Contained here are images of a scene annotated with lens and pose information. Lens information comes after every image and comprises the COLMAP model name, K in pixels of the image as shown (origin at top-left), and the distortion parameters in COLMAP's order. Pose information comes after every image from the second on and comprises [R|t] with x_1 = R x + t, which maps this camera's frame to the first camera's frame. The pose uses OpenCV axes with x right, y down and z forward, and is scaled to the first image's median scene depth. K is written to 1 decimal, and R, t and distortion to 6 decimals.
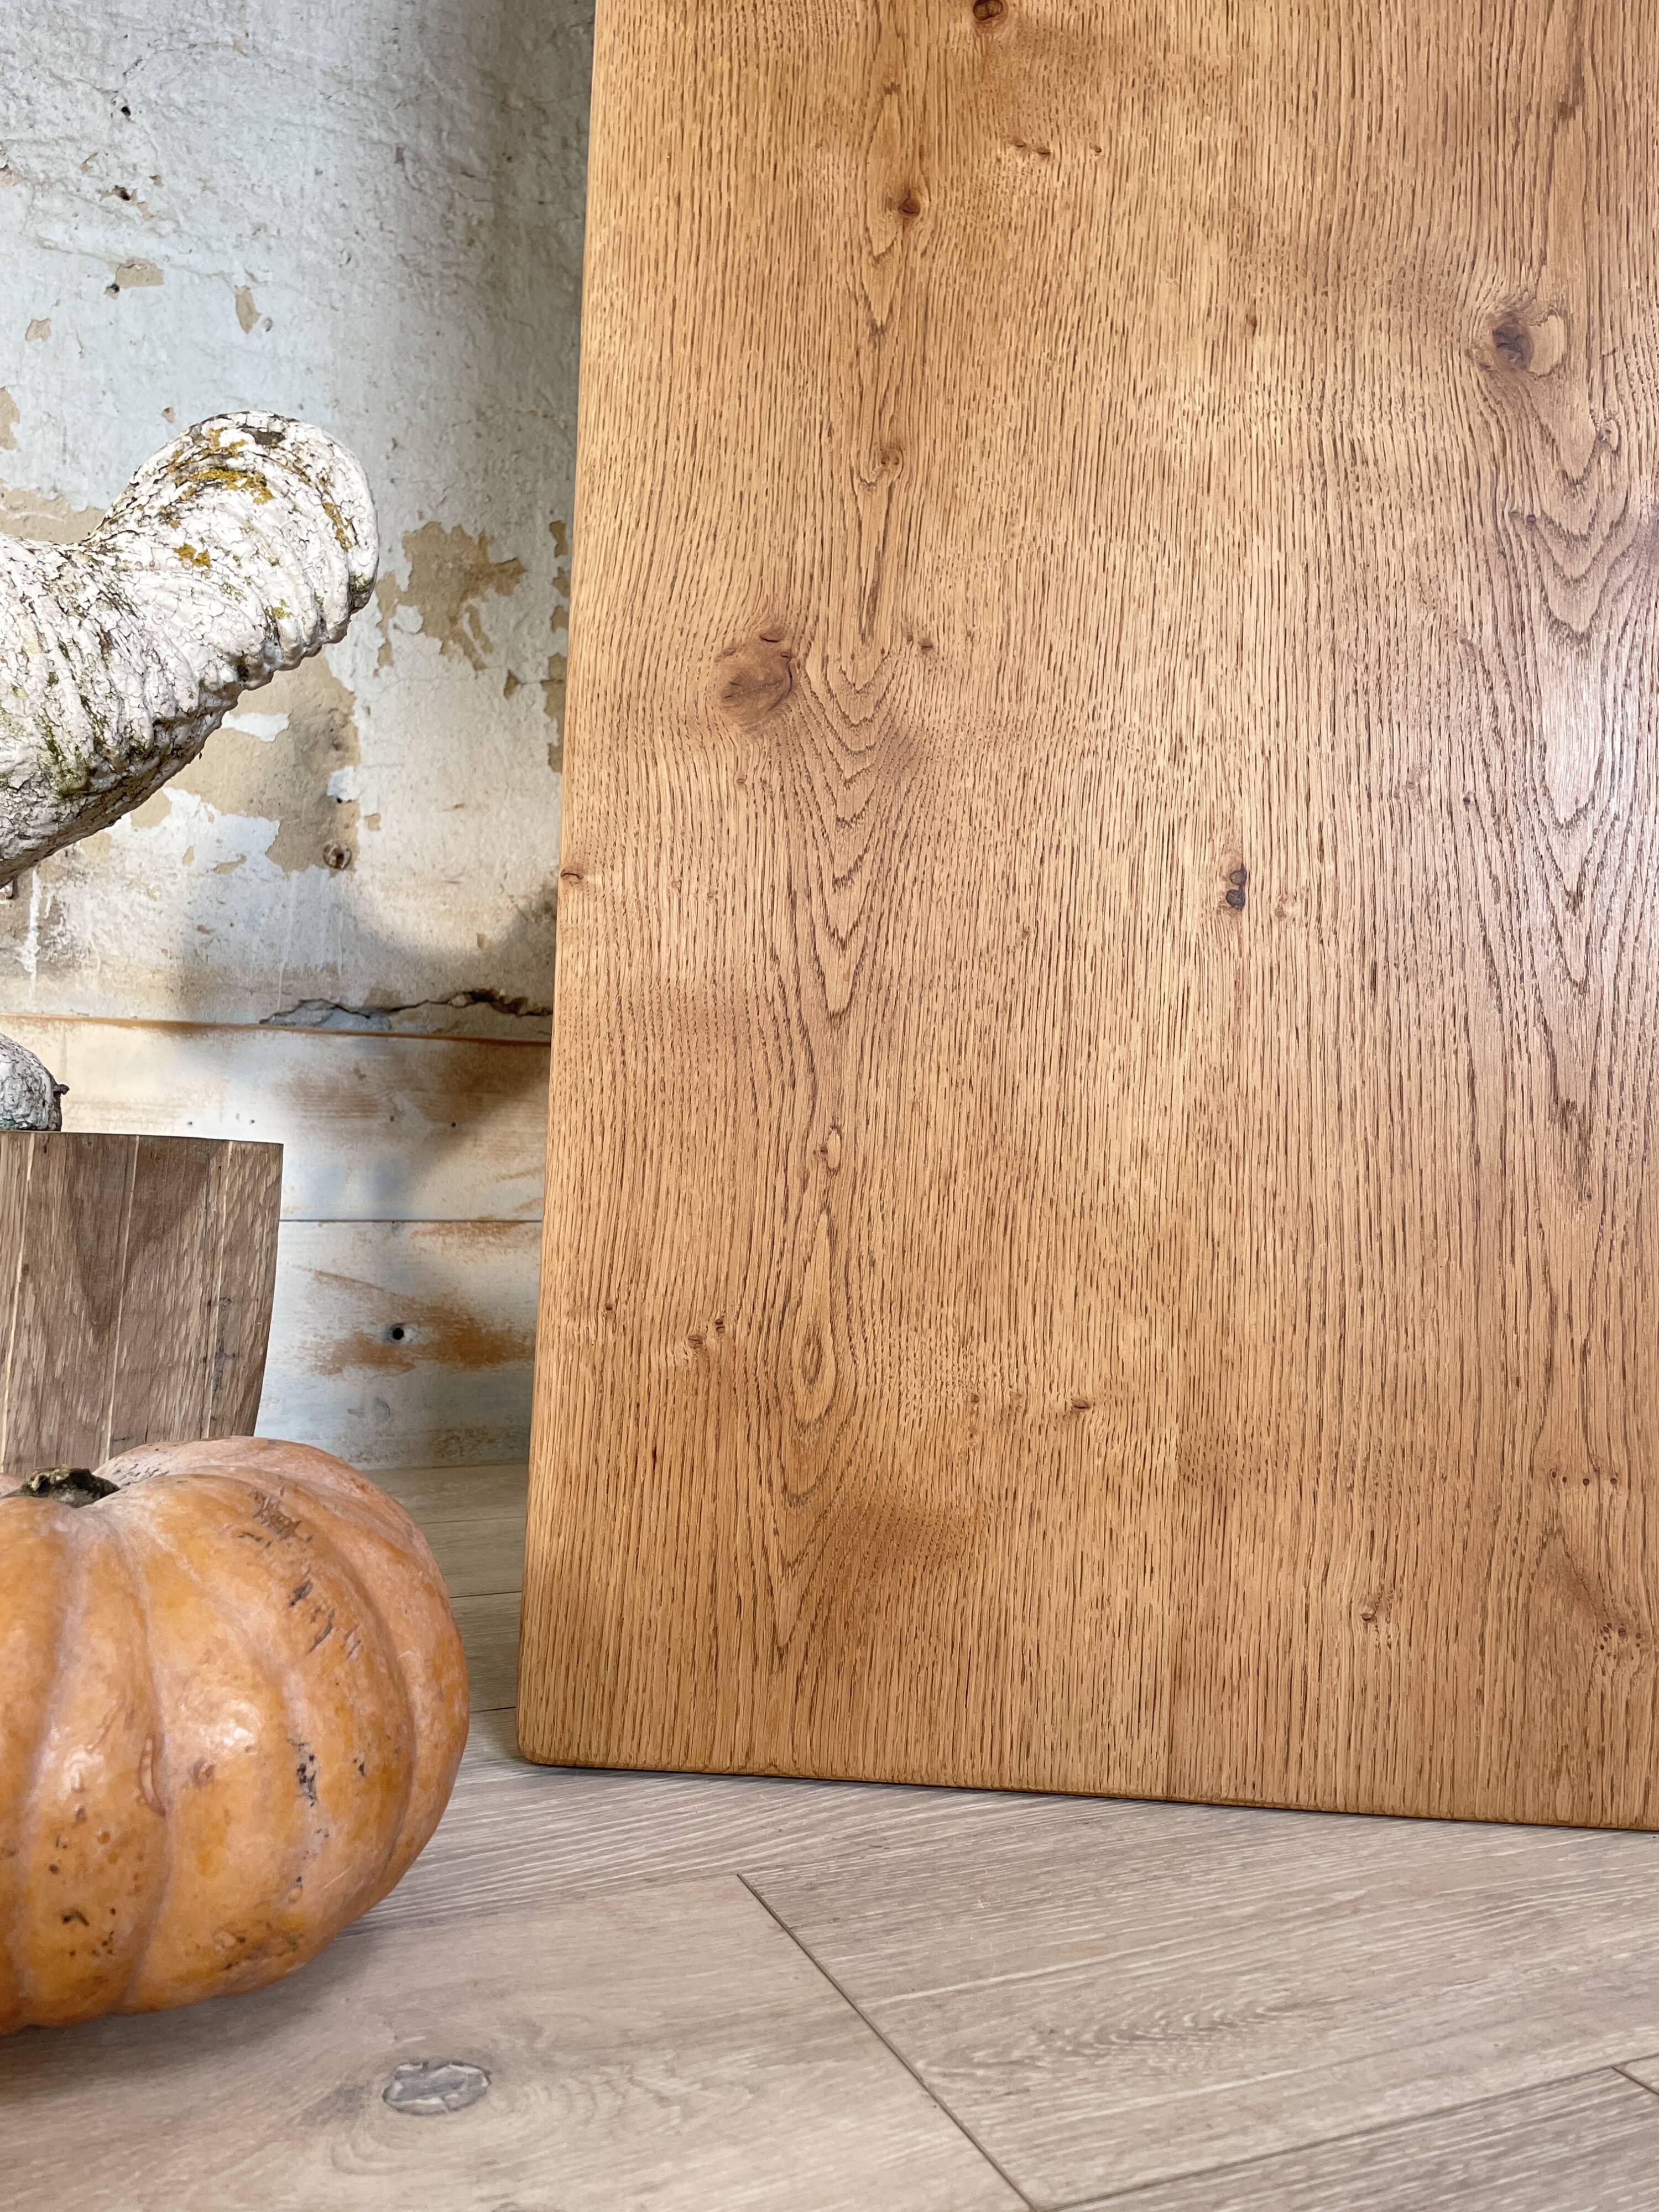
lens RADIAL K [[1687.5, 0, 837.2], [0, 1687.5, 1099.6], [0, 0, 1]] dist [0.088734, -0.118068]
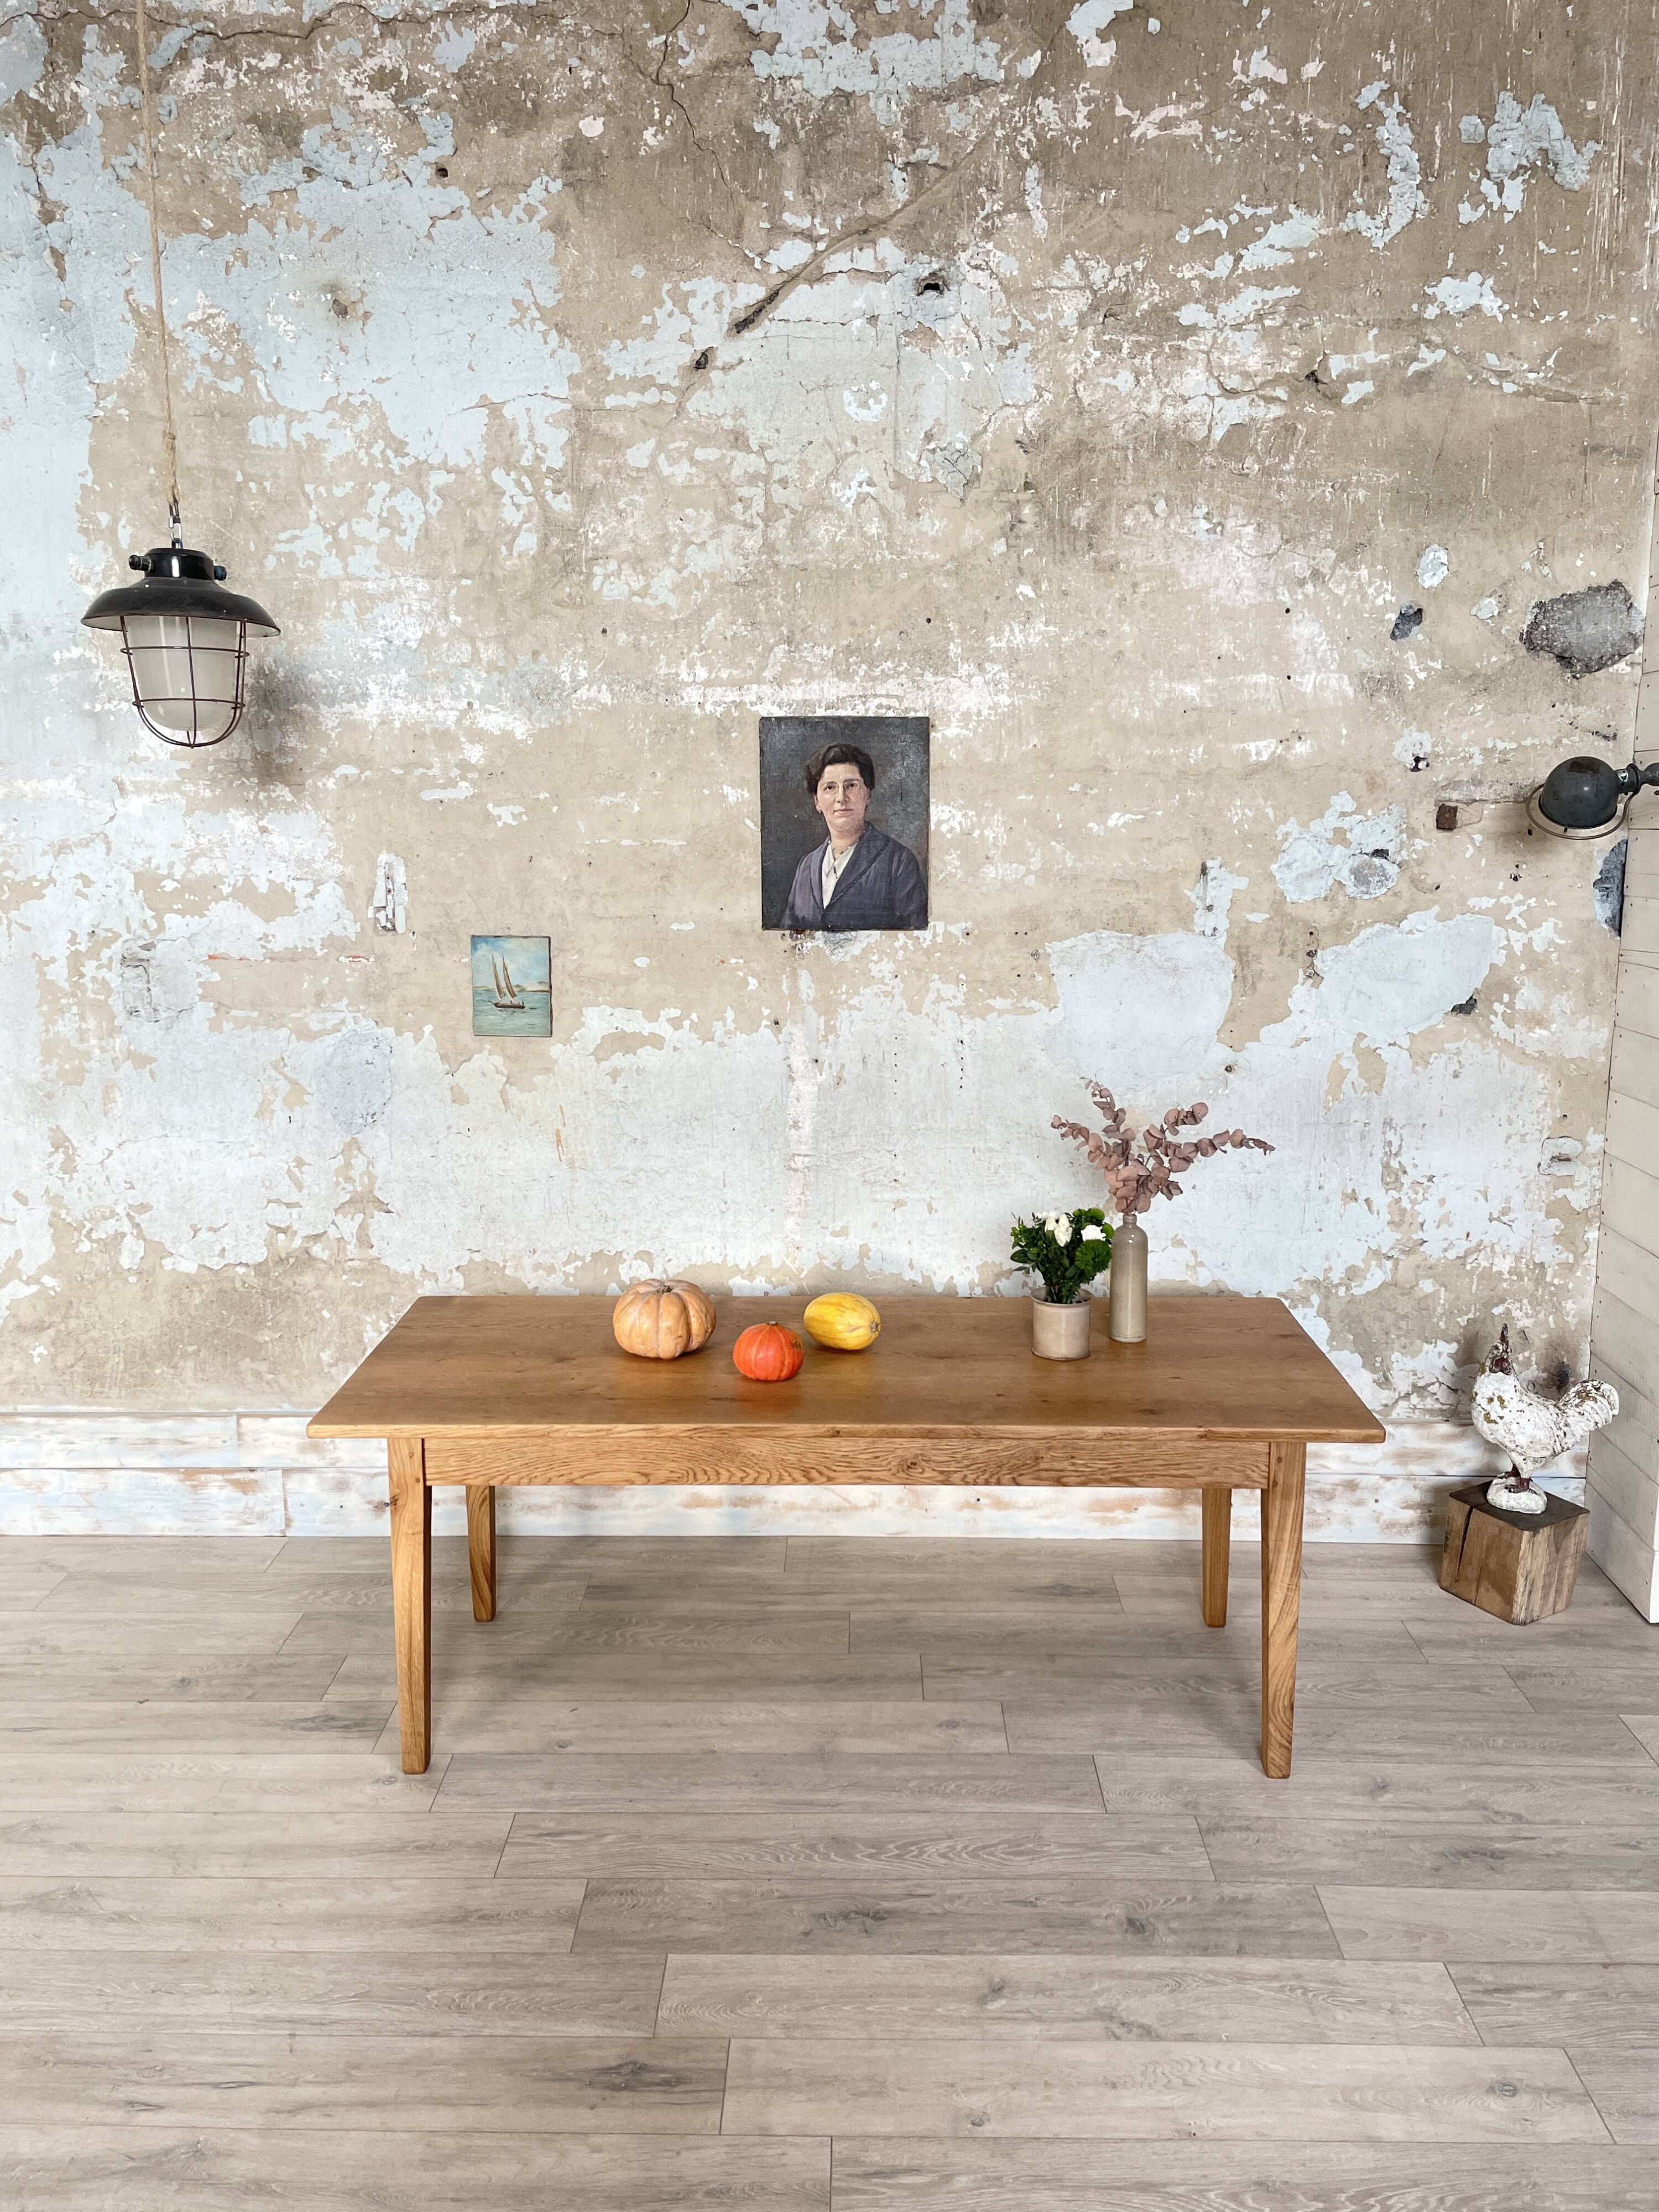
lens RADIAL K [[1669.2, 0, 833.2], [0, 1669.2, 1089.3], [0, 0, 1]] dist [0.087654, -0.112879]
pose [[0.913586, 0.055255, -0.402873, 1.585611], [0.038824, 0.974348, 0.221674, -2.859458], [0.404787, -0.218159, 0.888006, -3.894901]]
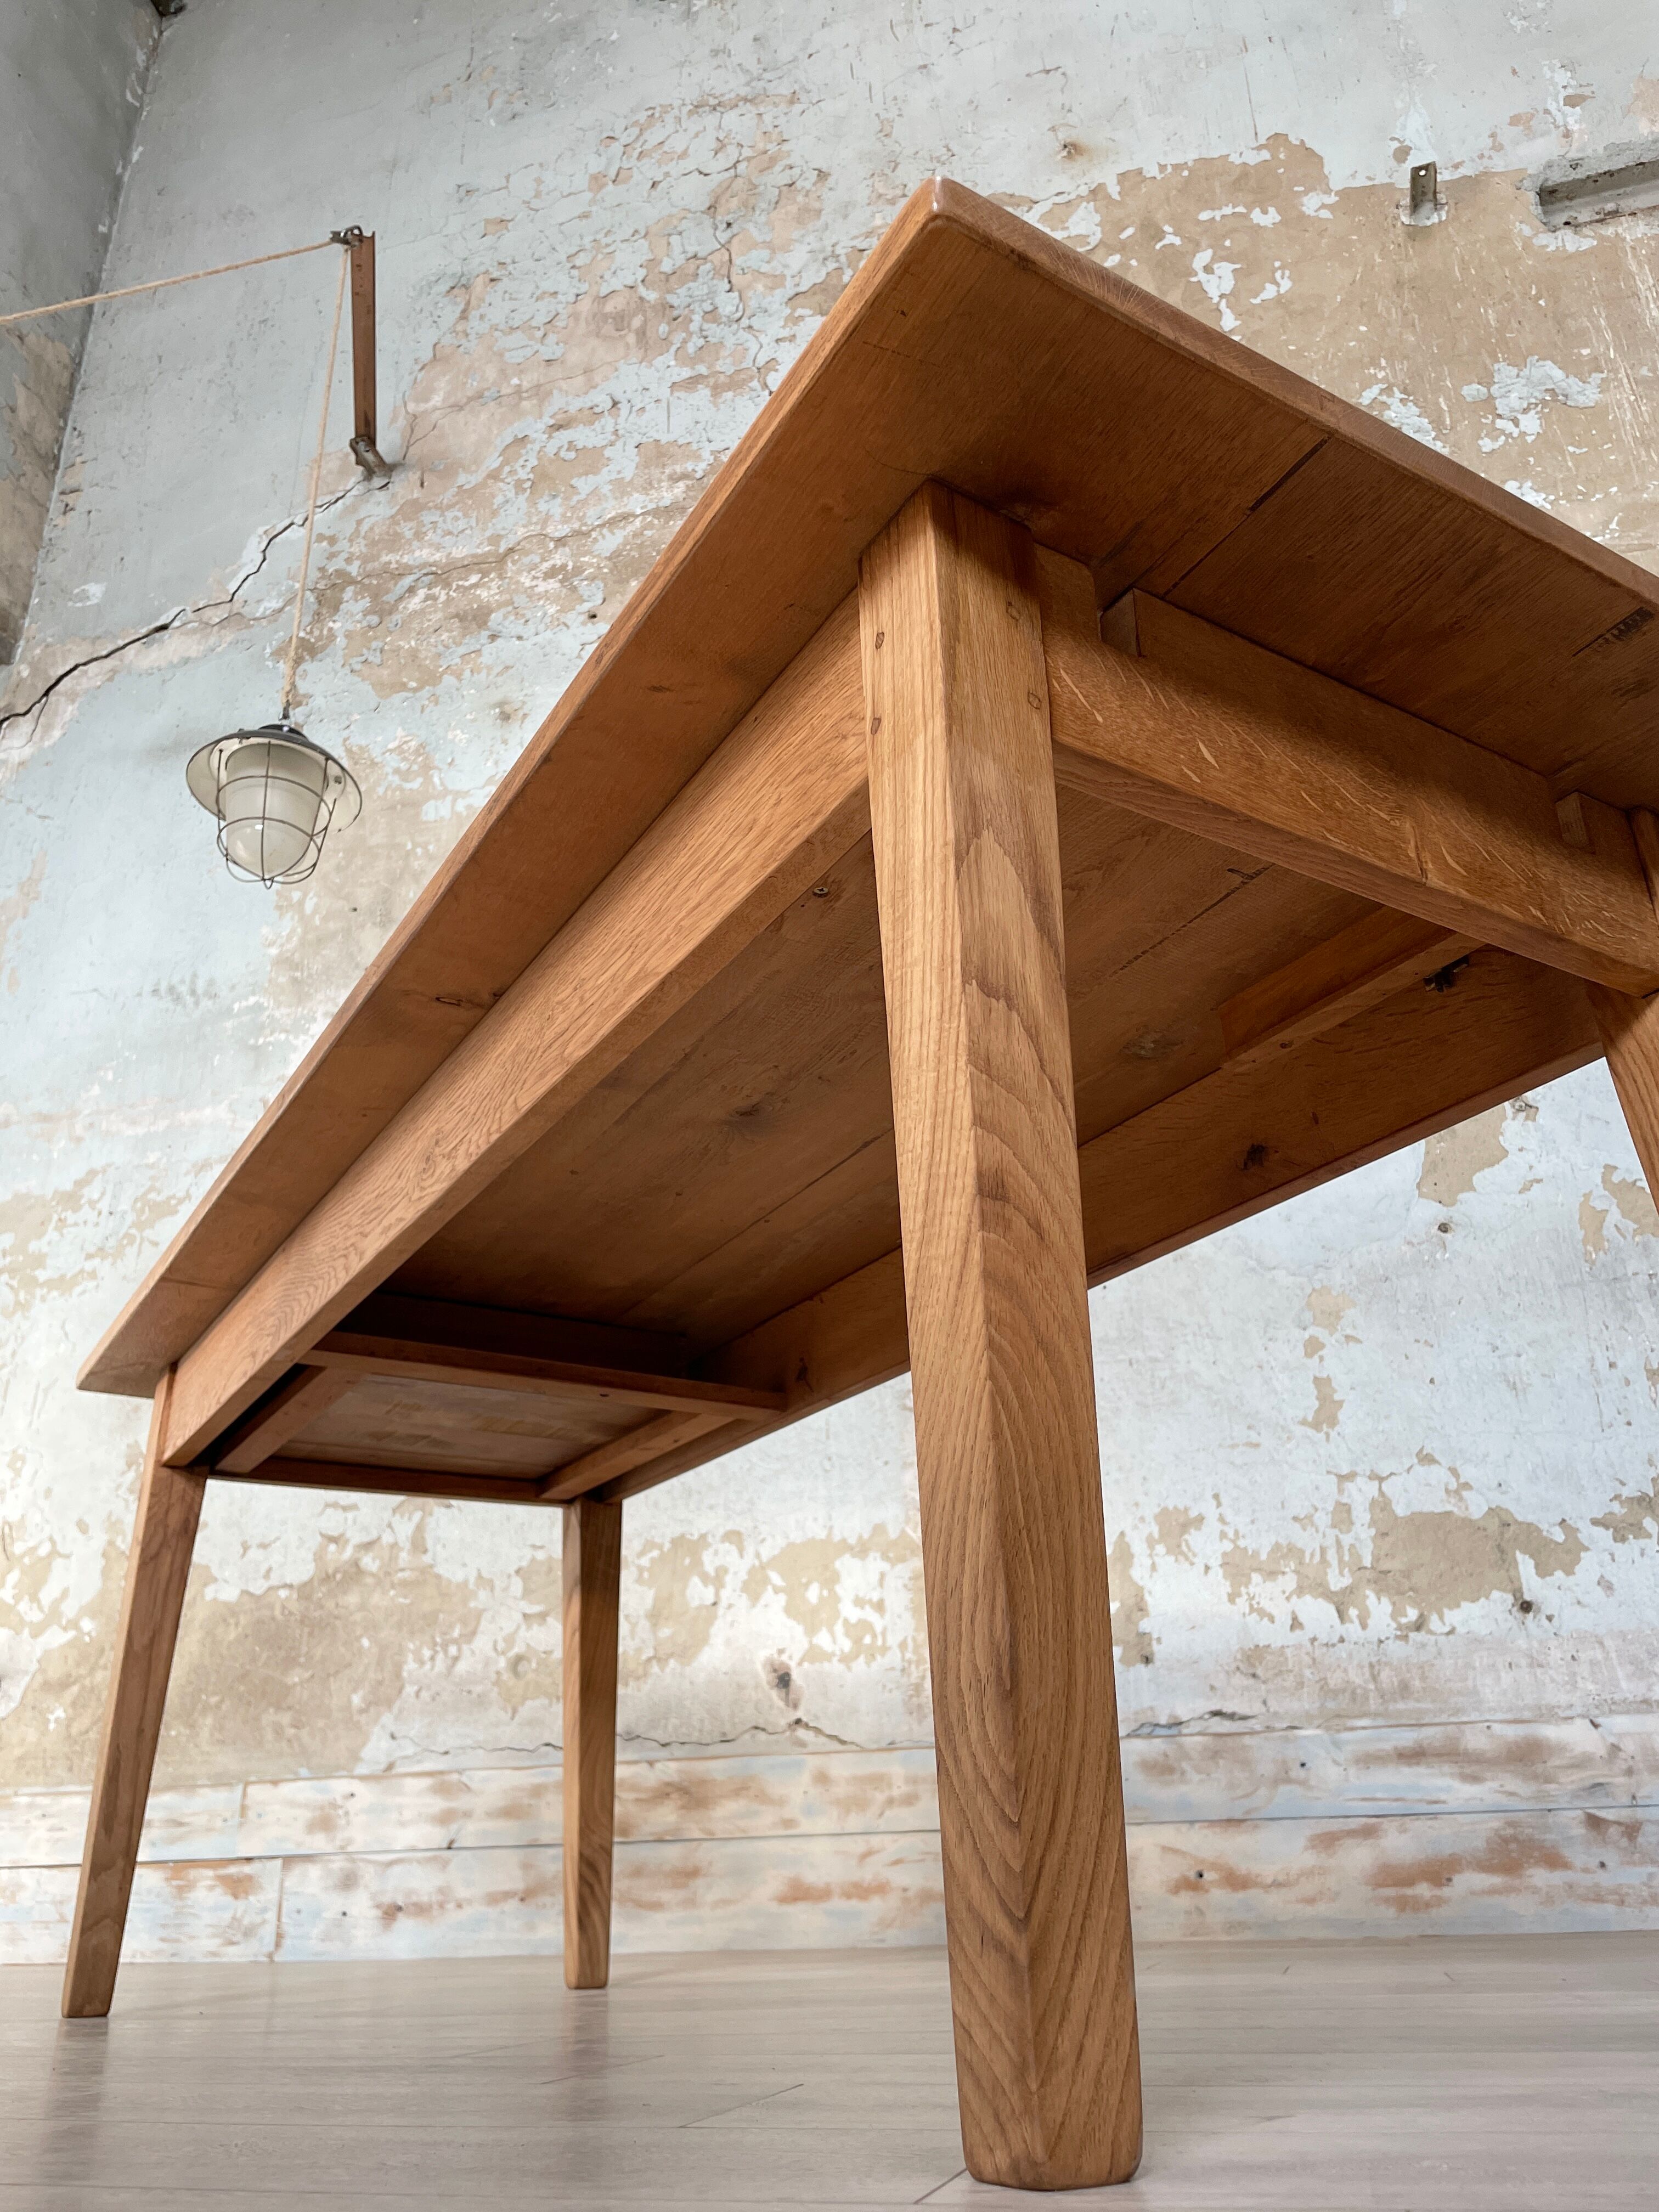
lens RADIAL K [[1669.2, 0, 811.1], [0, 1669.2, 1084.9], [0, 0, 1]] dist [0.087654, -0.112879]
pose [[0.776528, -0.306521, -0.550499, 1.838271], [0.073399, 0.911751, -0.404132, 0.099162], [0.625793, 0.273413, 0.730498, -2.591260]]
